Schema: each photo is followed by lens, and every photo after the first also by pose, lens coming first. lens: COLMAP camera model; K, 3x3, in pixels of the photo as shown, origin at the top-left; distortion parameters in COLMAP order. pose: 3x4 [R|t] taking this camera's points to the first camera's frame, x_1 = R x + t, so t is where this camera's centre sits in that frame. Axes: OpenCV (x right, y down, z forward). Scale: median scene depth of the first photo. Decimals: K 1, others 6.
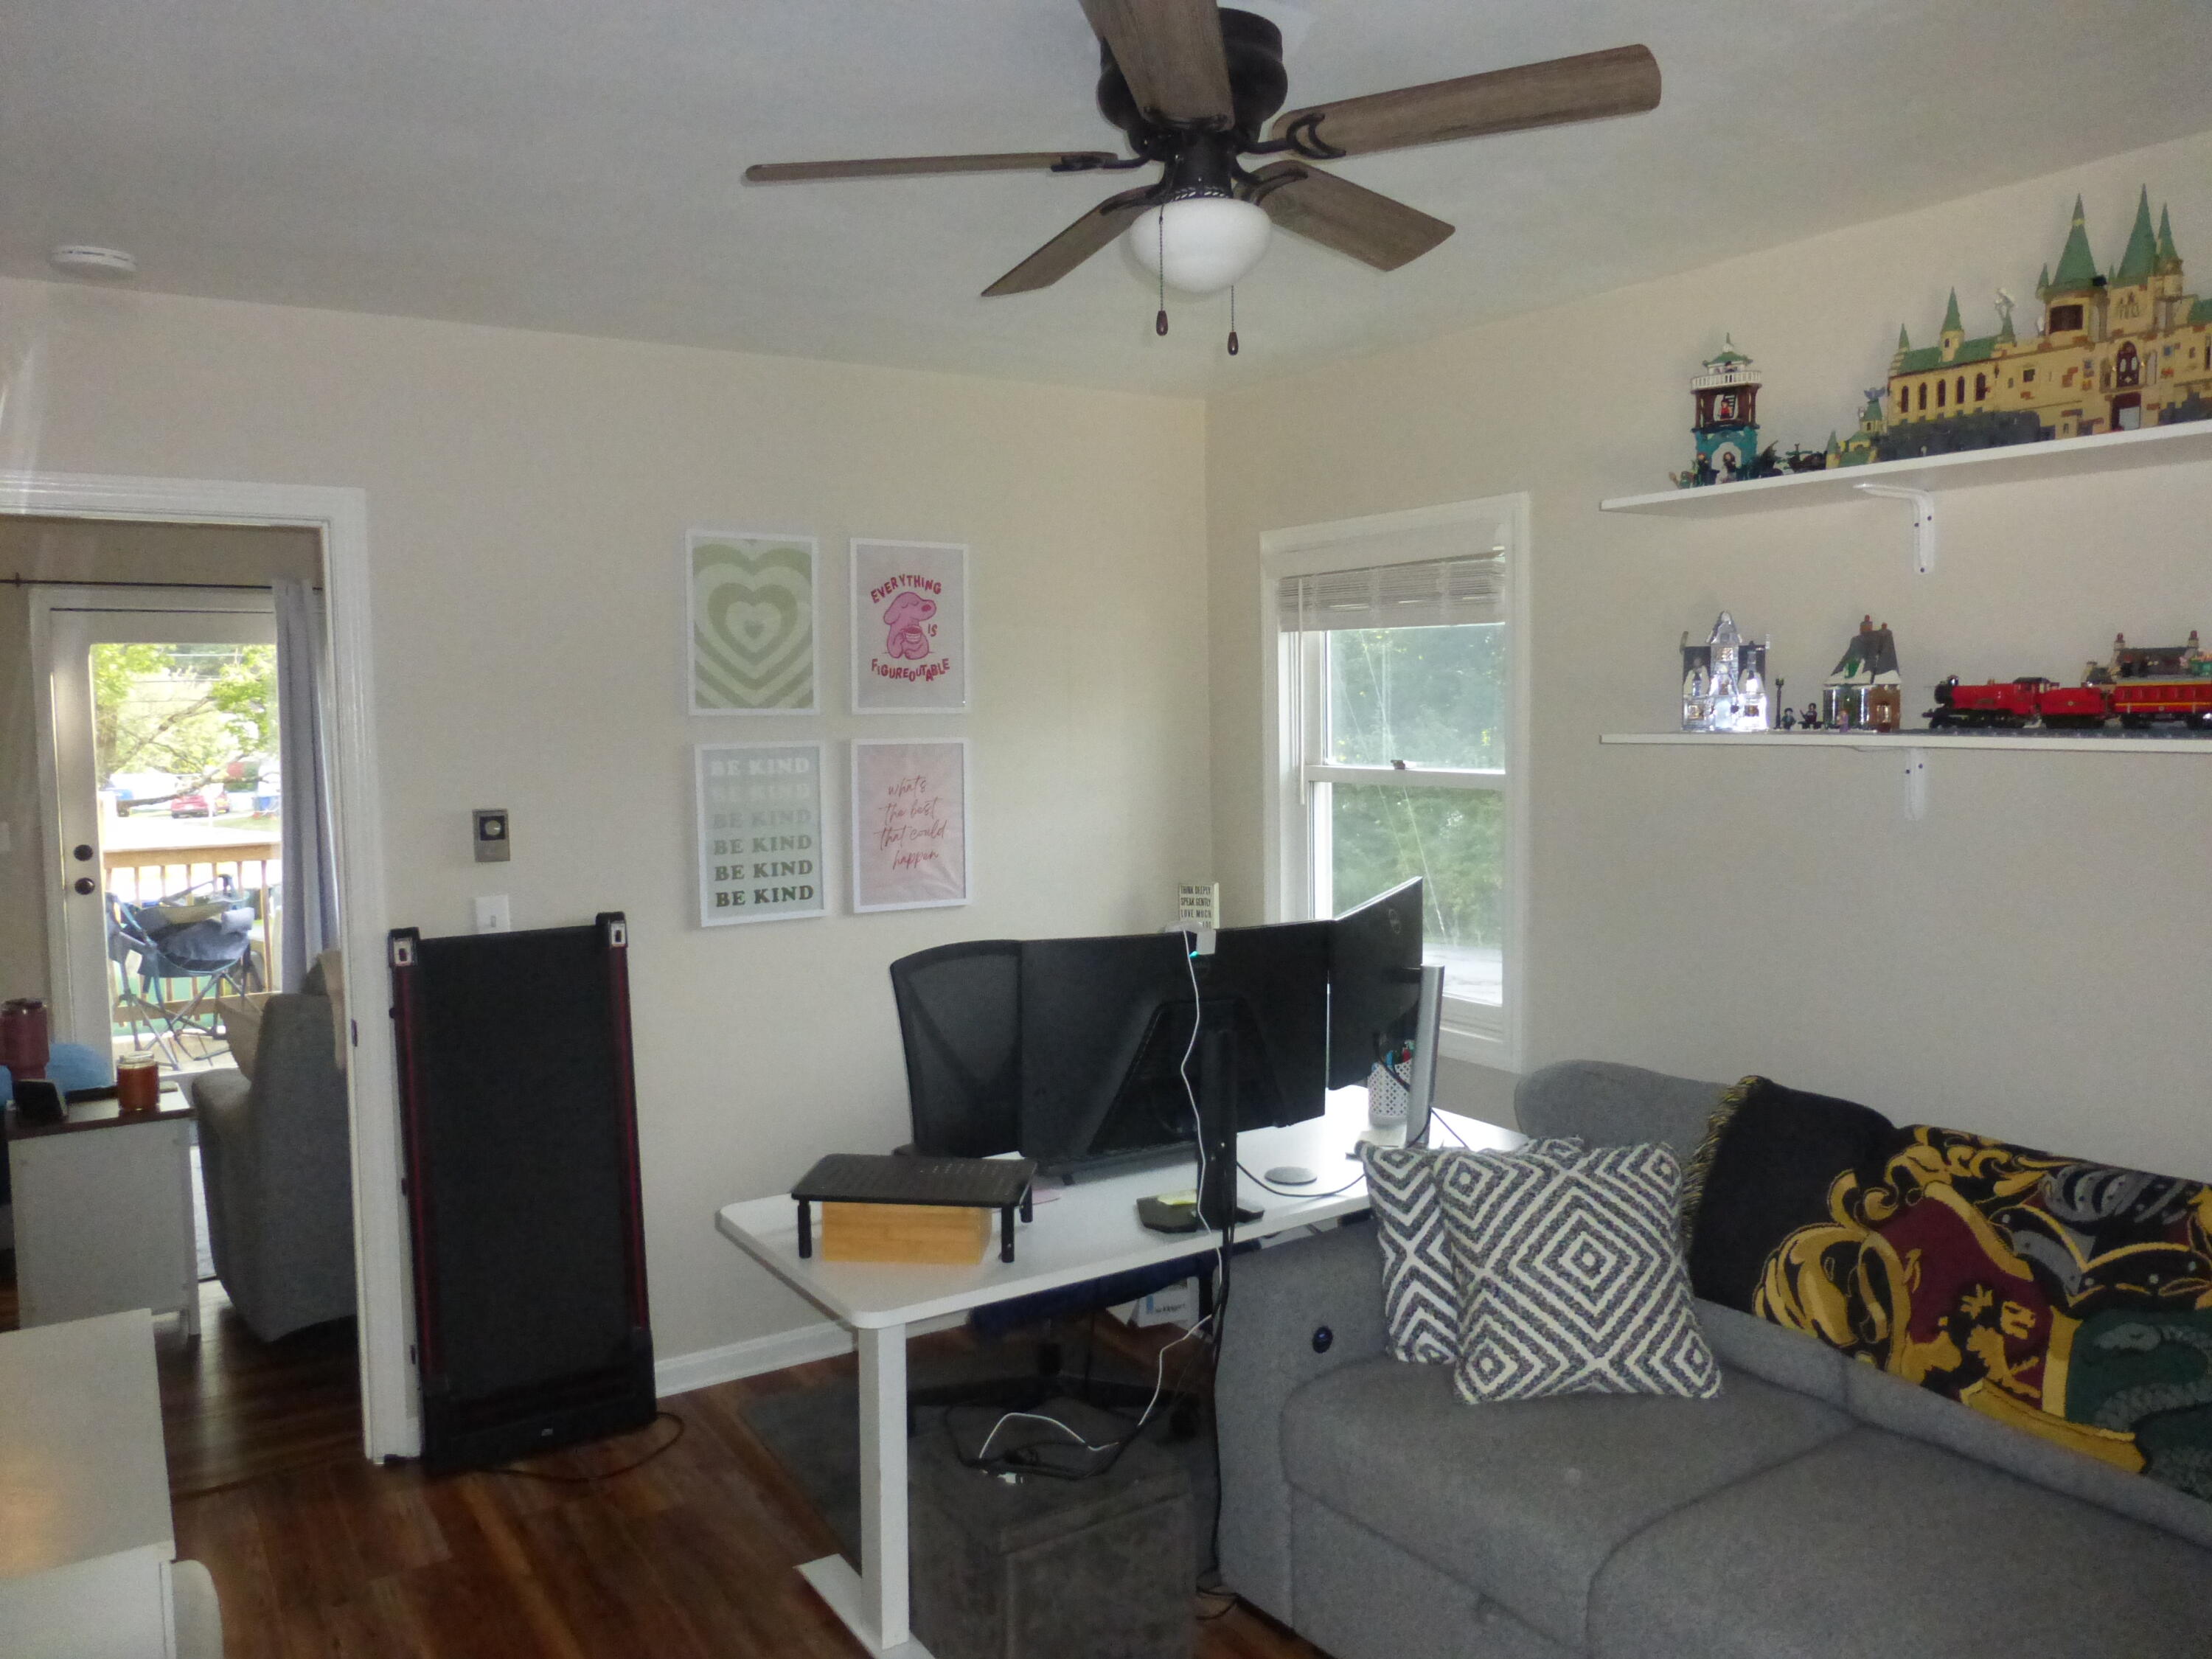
lens RADIAL K [[1690.8, 0, 1106.0], [0, 1690.8, 829.5], [0, 0, 1]] dist [0.000063, -0.000435]
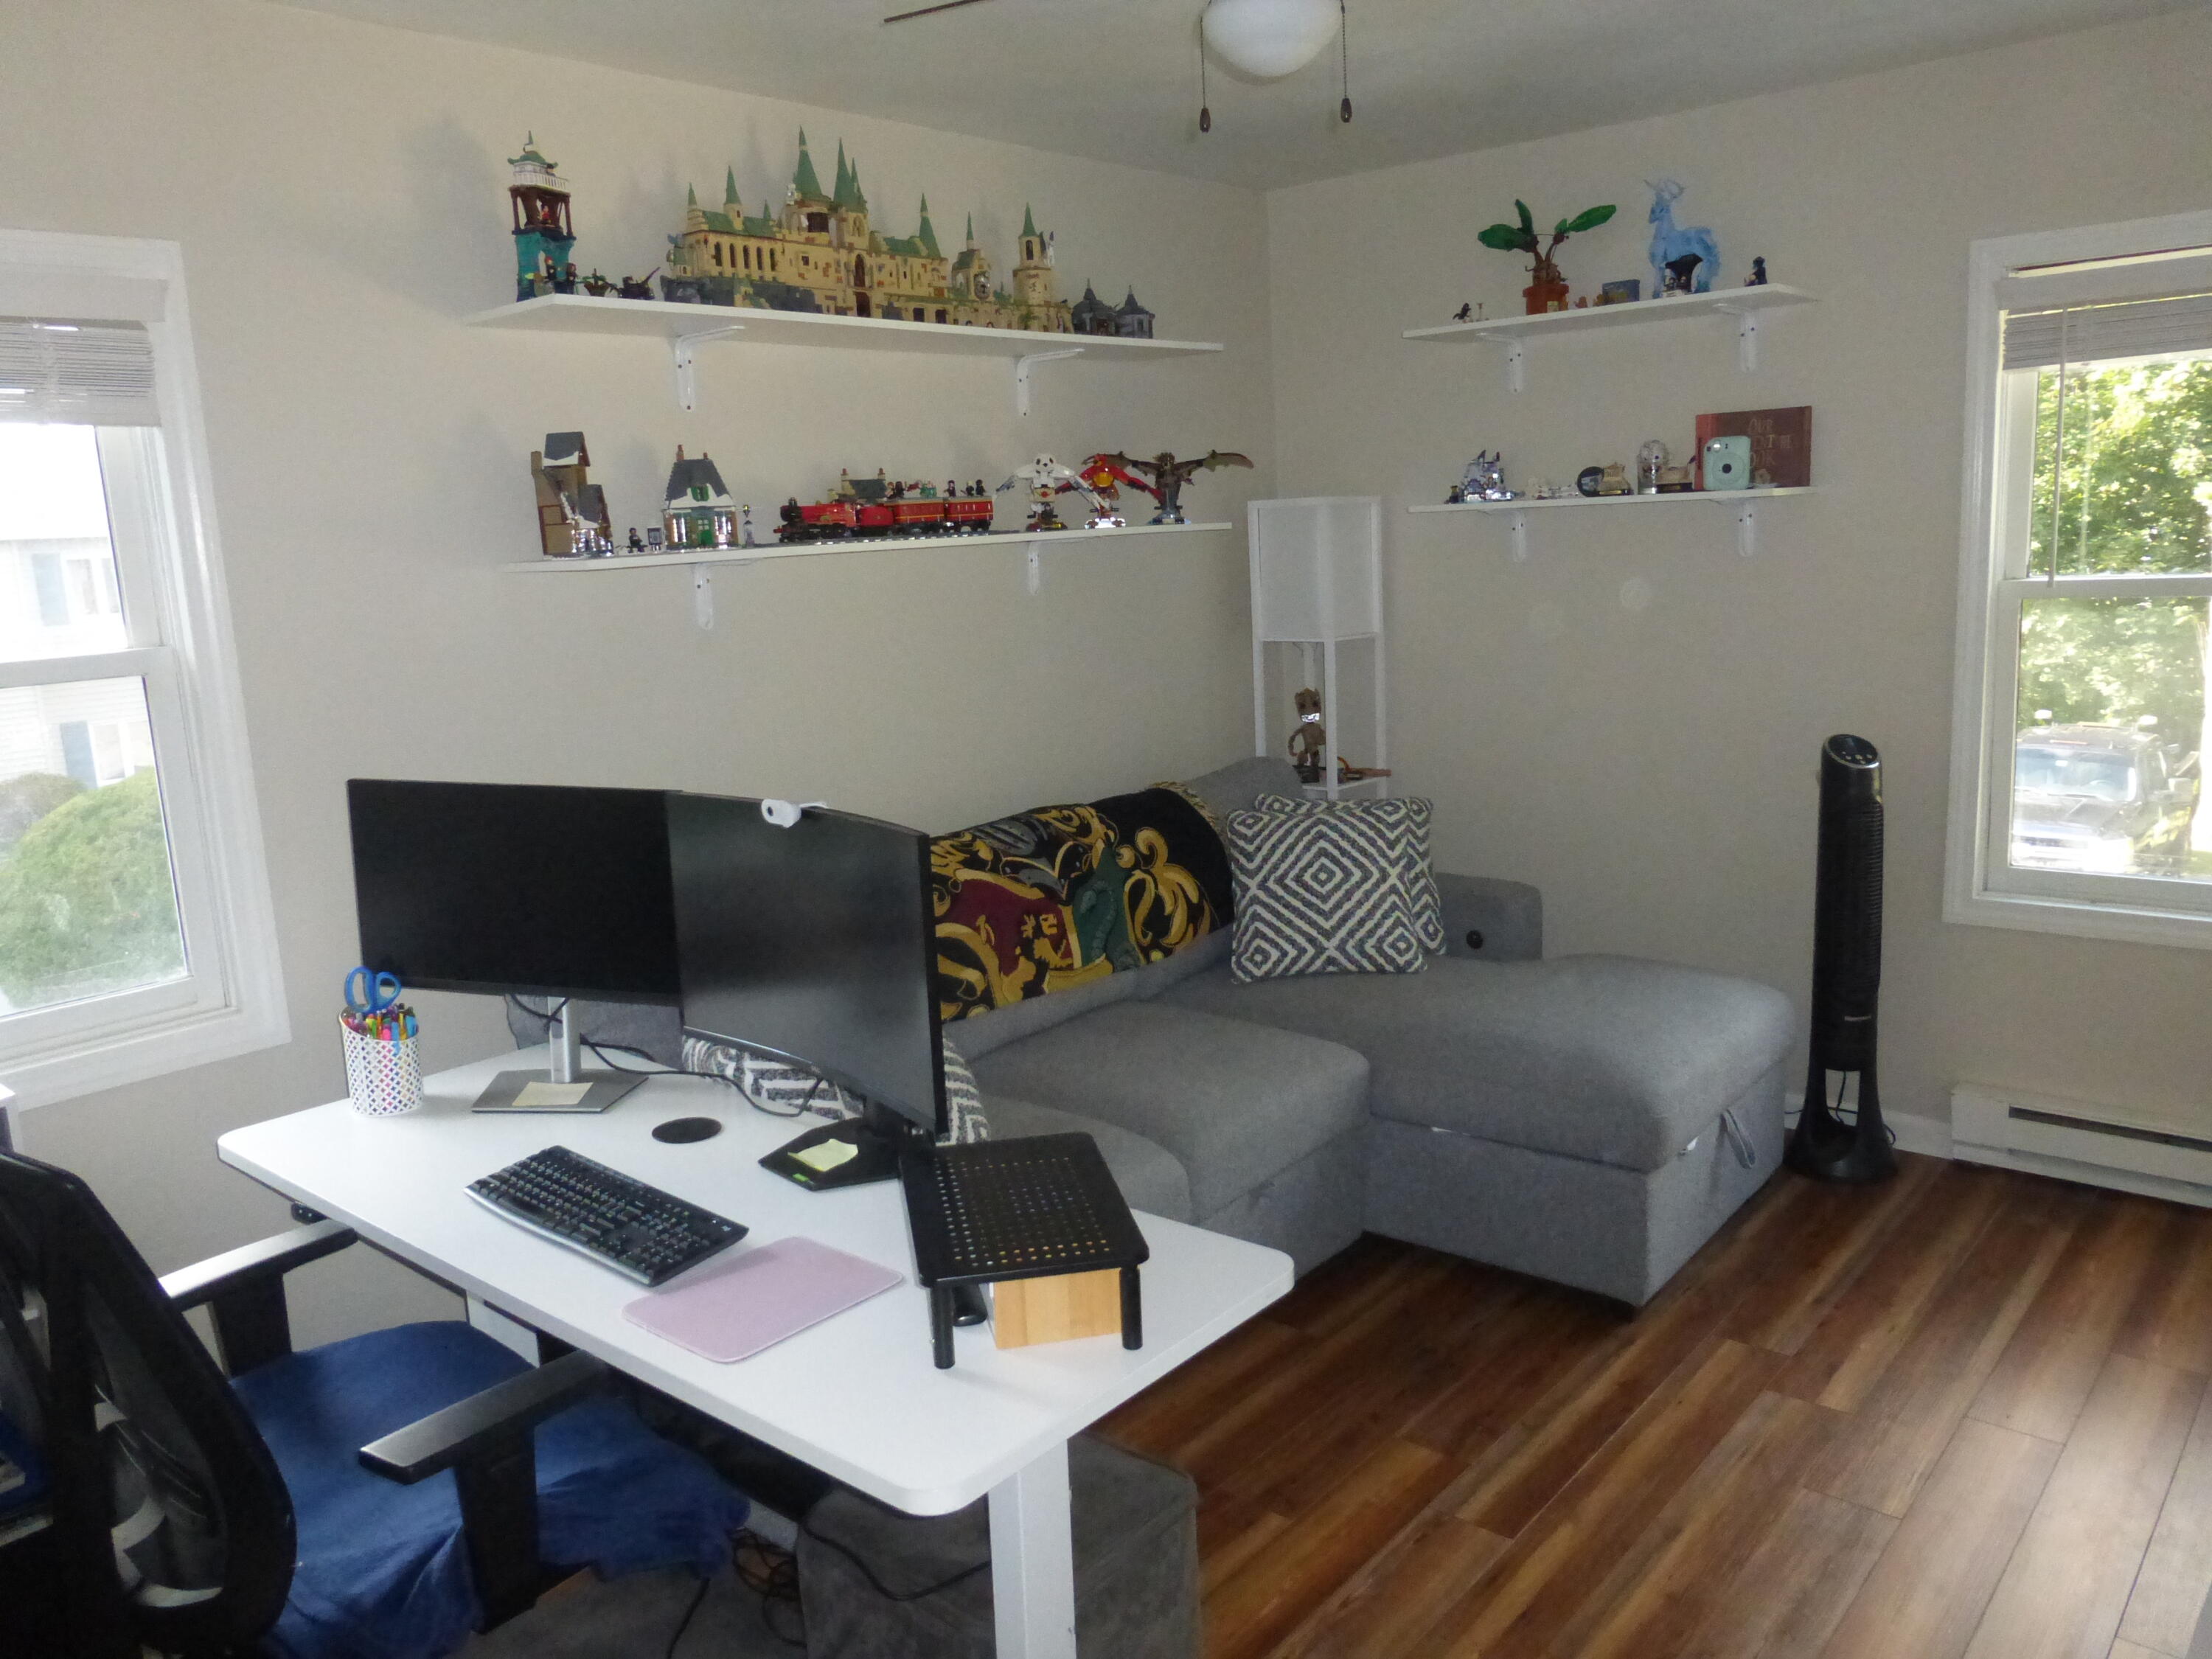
lens RADIAL K [[1670.1, 0, 1106.0], [0, 1670.1, 829.5], [0, 0, 1]] dist [-0.009702, -0.000152]
pose [[-0.303747, -0.148539, 0.941102, -0.795627], [0.122930, 0.973405, 0.193314, -0.067225], [-0.944789, 0.174408, -0.277410, 1.243394]]
